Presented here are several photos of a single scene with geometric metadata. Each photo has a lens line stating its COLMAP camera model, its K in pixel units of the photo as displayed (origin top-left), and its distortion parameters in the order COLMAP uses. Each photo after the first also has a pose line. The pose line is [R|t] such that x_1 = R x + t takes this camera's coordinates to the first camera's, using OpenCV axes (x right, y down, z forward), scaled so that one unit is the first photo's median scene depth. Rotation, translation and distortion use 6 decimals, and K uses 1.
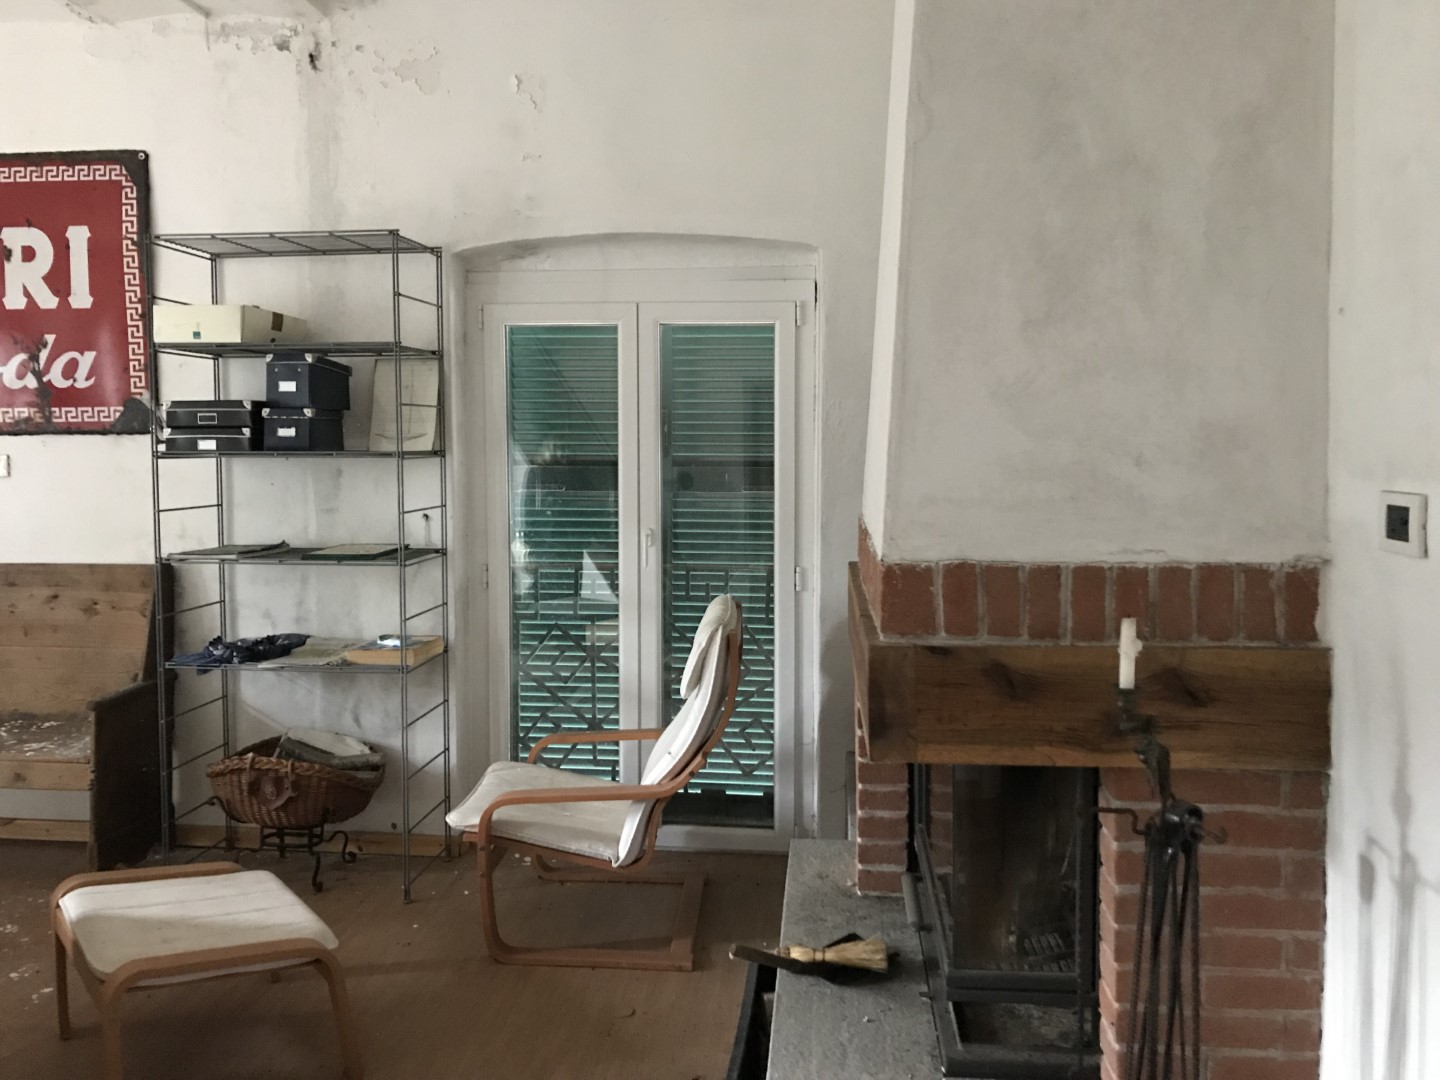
lens RADIAL K [[1186.8, 0, 680.8], [0, 1186.8, 515.8], [0, 0, 1]] dist [0.066924, -0.074738]
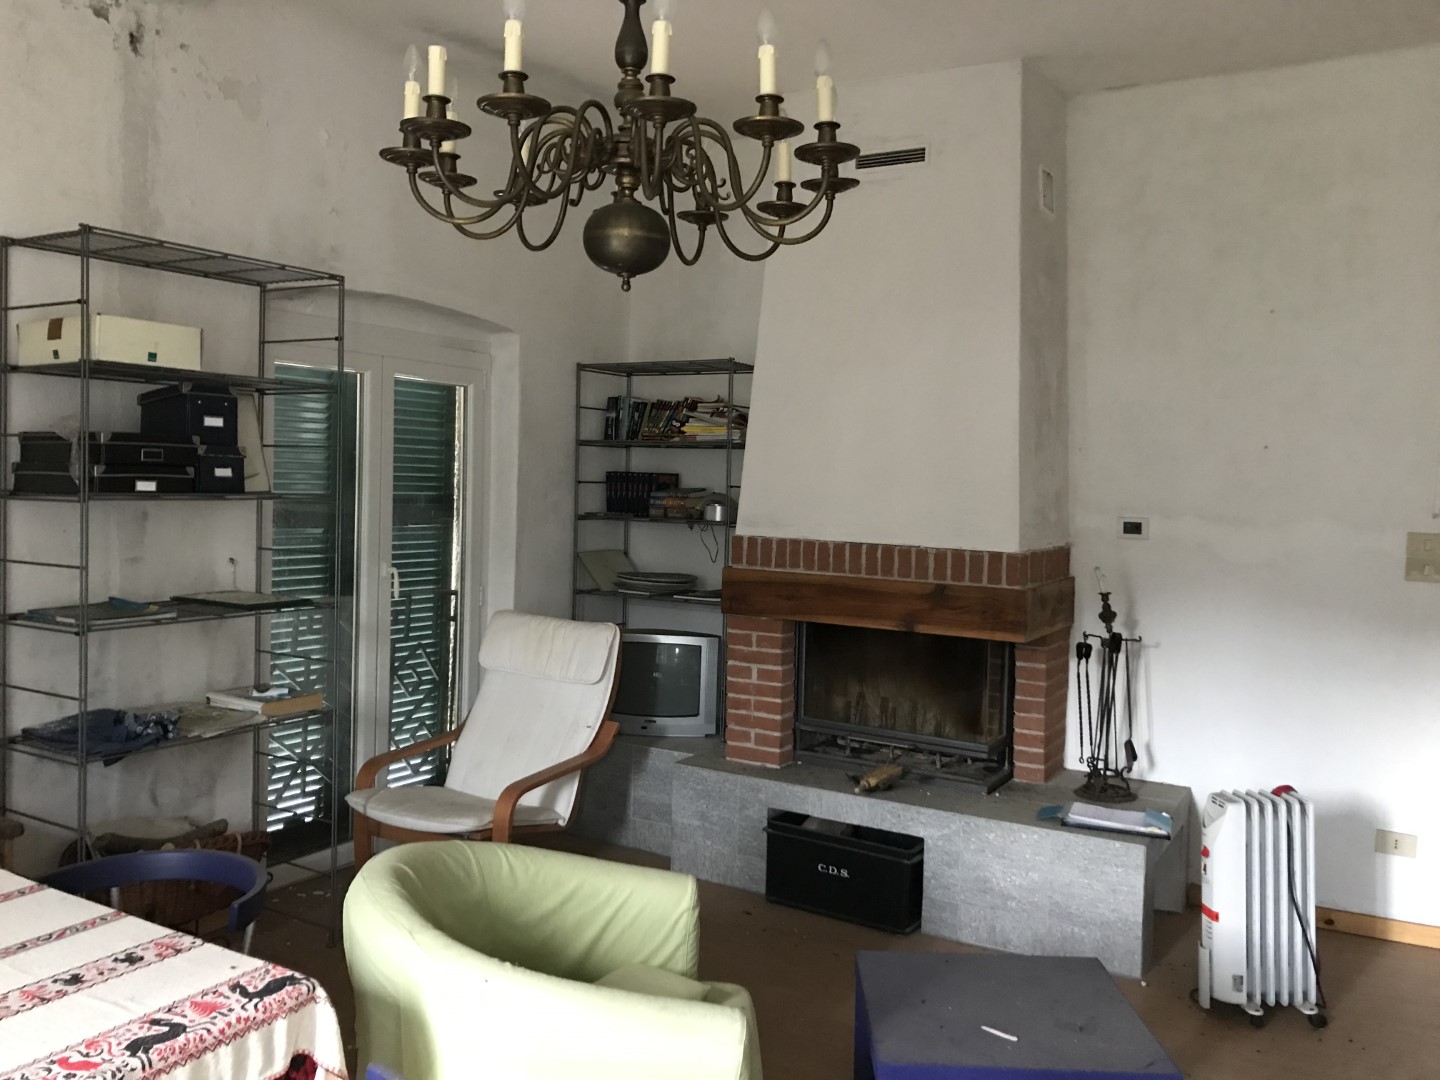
lens RADIAL K [[1186.8, 0, 714.7], [0, 1186.8, 524.4], [0, 0, 1]] dist [0.066924, -0.074738]
pose [[0.425887, -0.023362, 0.904475, -0.923079], [0.033863, 0.999378, 0.009868, -0.024989], [-0.904142, 0.026425, 0.426413, 0.258117]]
